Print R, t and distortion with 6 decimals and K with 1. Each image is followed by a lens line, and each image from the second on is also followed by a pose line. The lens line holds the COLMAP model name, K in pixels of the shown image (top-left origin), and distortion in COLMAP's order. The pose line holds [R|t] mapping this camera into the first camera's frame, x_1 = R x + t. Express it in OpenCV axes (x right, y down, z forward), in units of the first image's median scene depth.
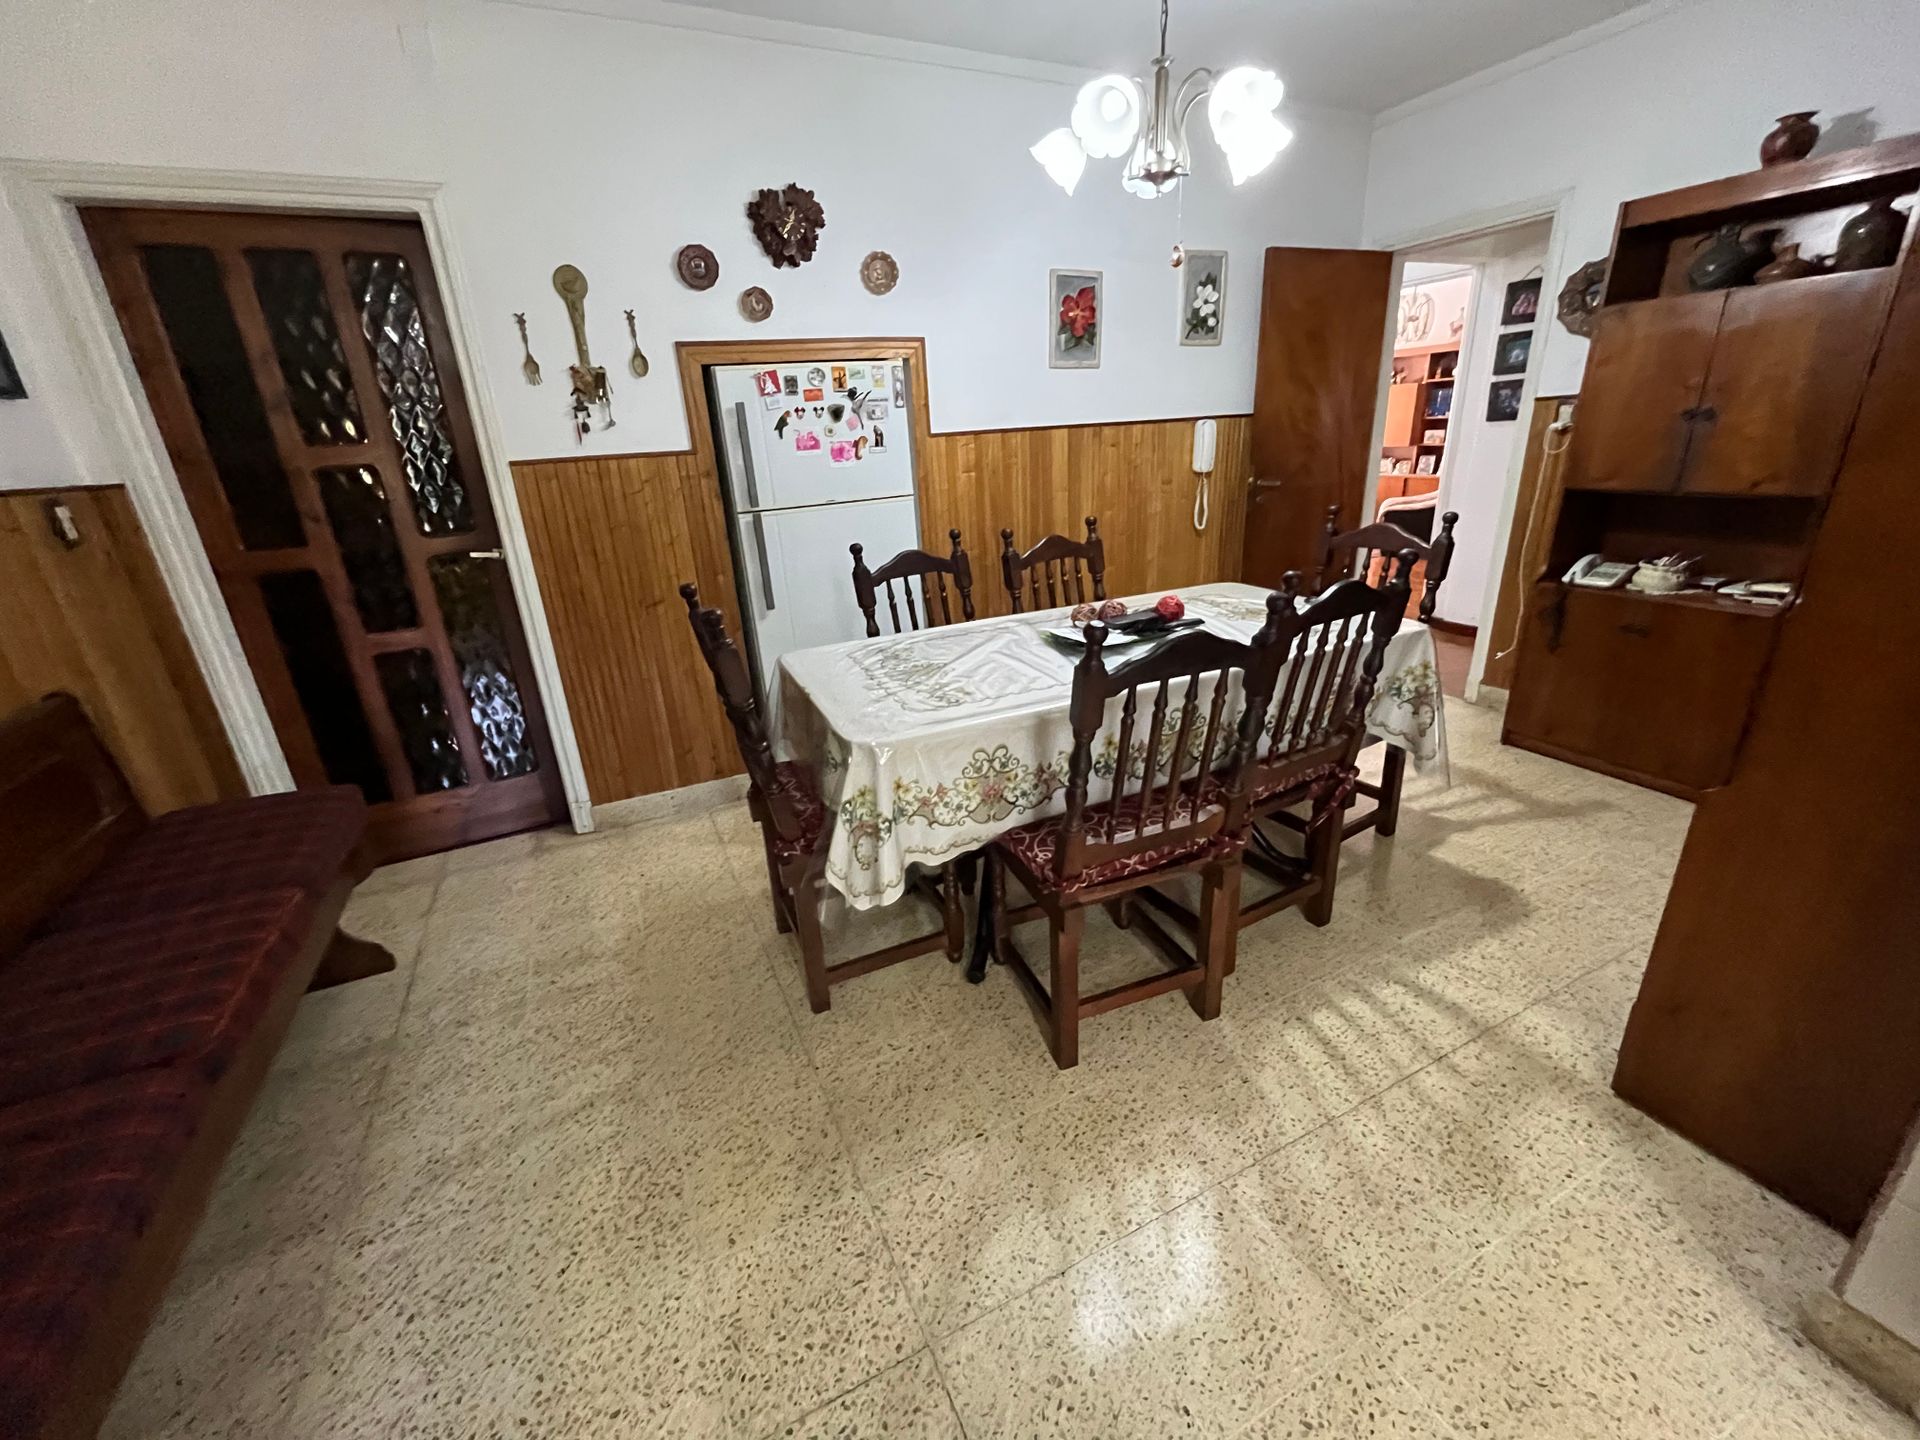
lens RADIAL K [[778.0, 0, 955.9], [0, 778.0, 719.3], [0, 0, 1]] dist [-0.005767, 0.000917]
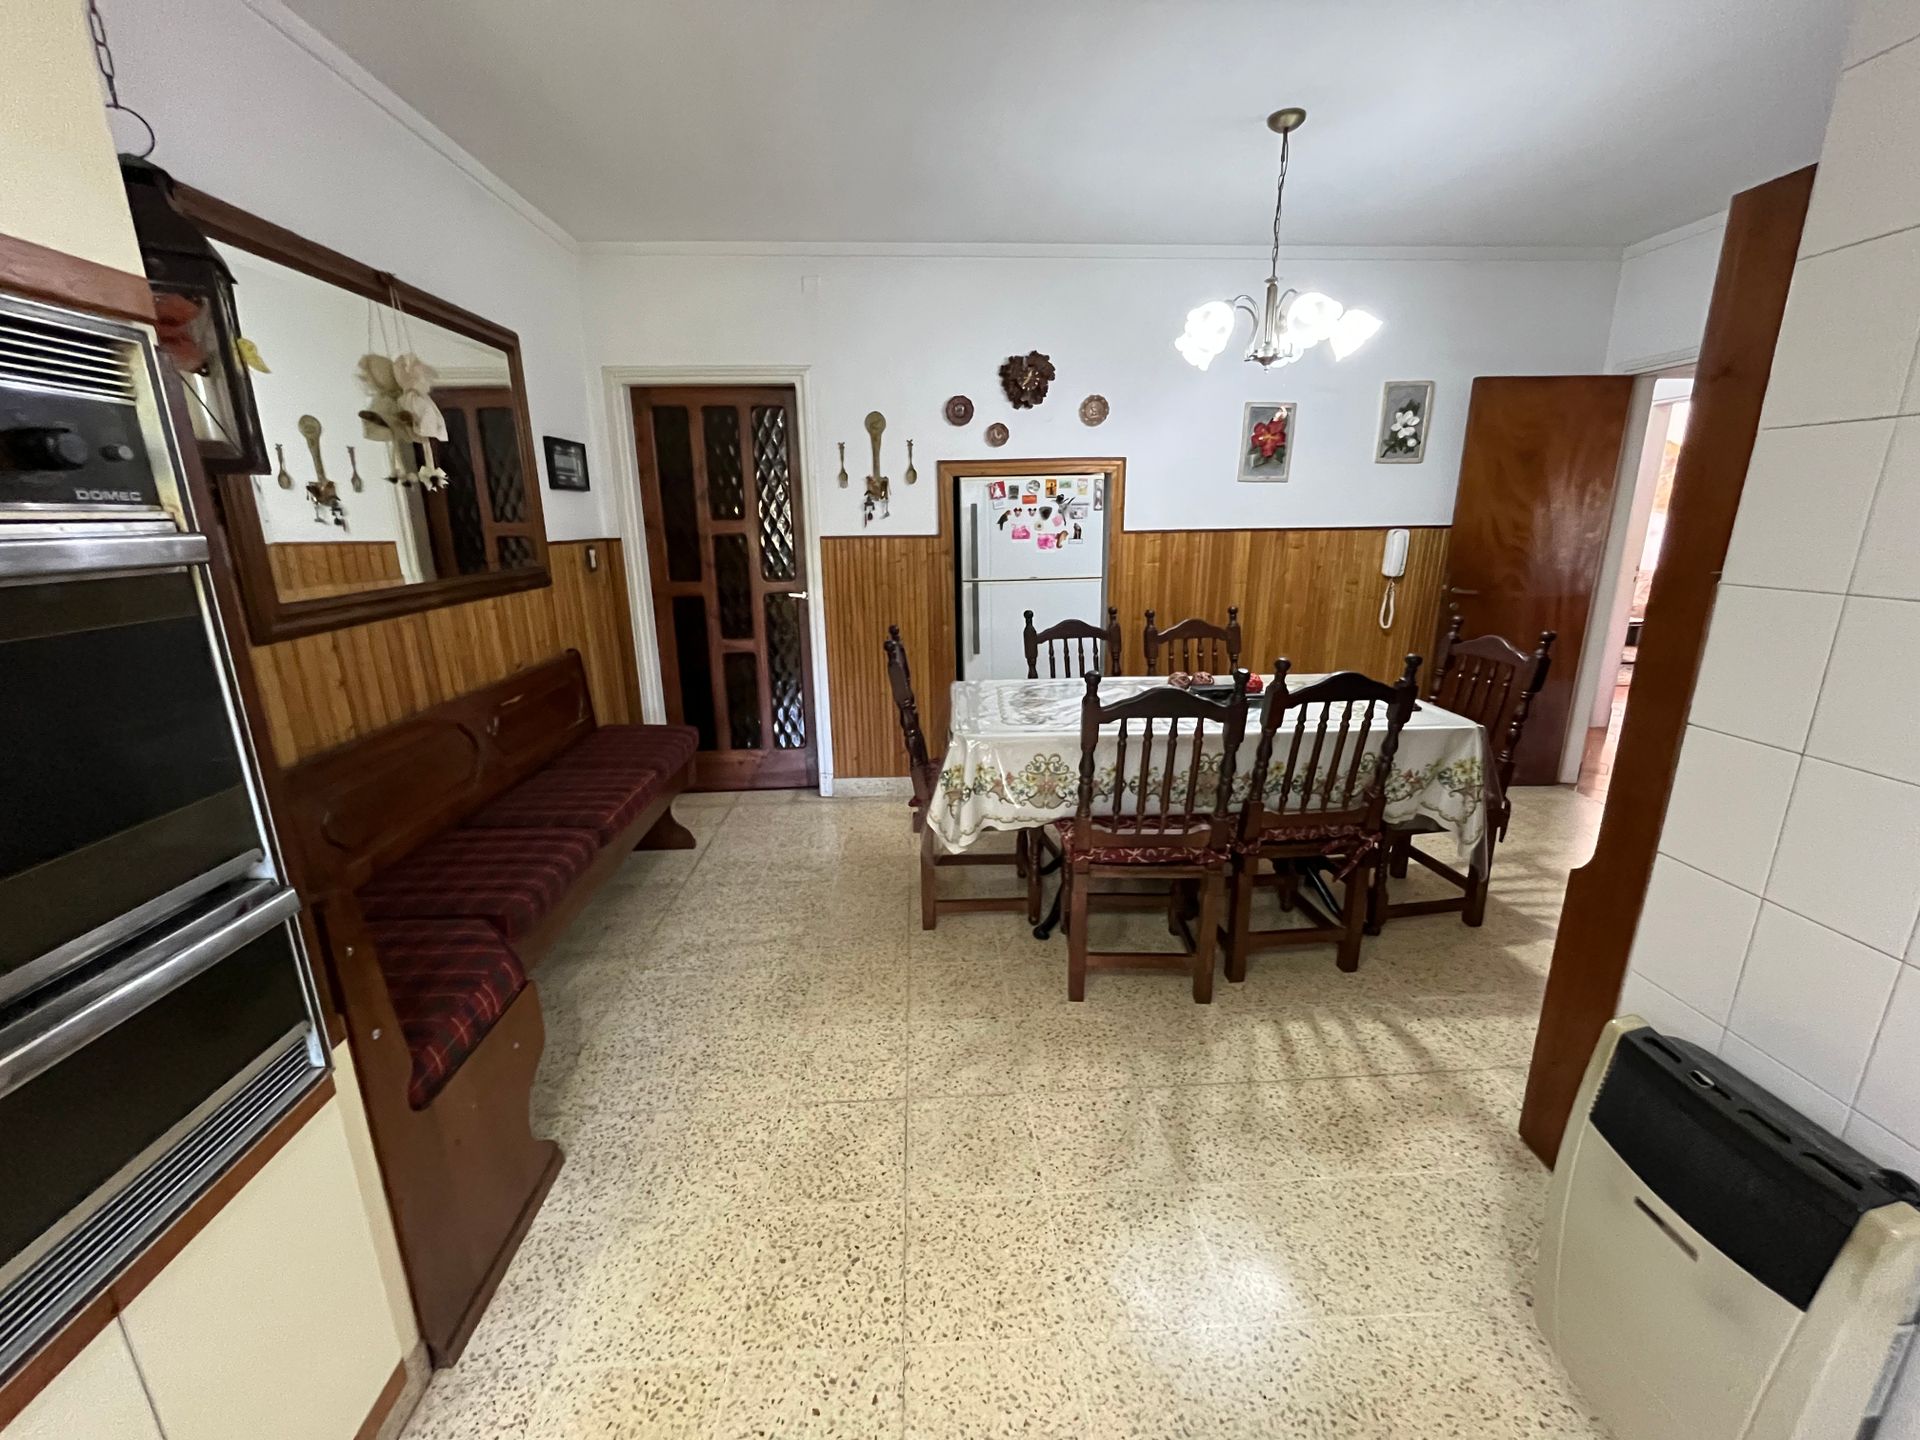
lens RADIAL K [[778.0, 0, 957.6], [0, 778.0, 721.1], [0, 0, 1]] dist [-0.005767, 0.000917]
pose [[0.921588, 0.141543, -0.361443, 0.258978], [-0.170475, 0.984129, -0.049278, 0.047889], [0.348732, 0.107031, 0.931091, -0.265511]]
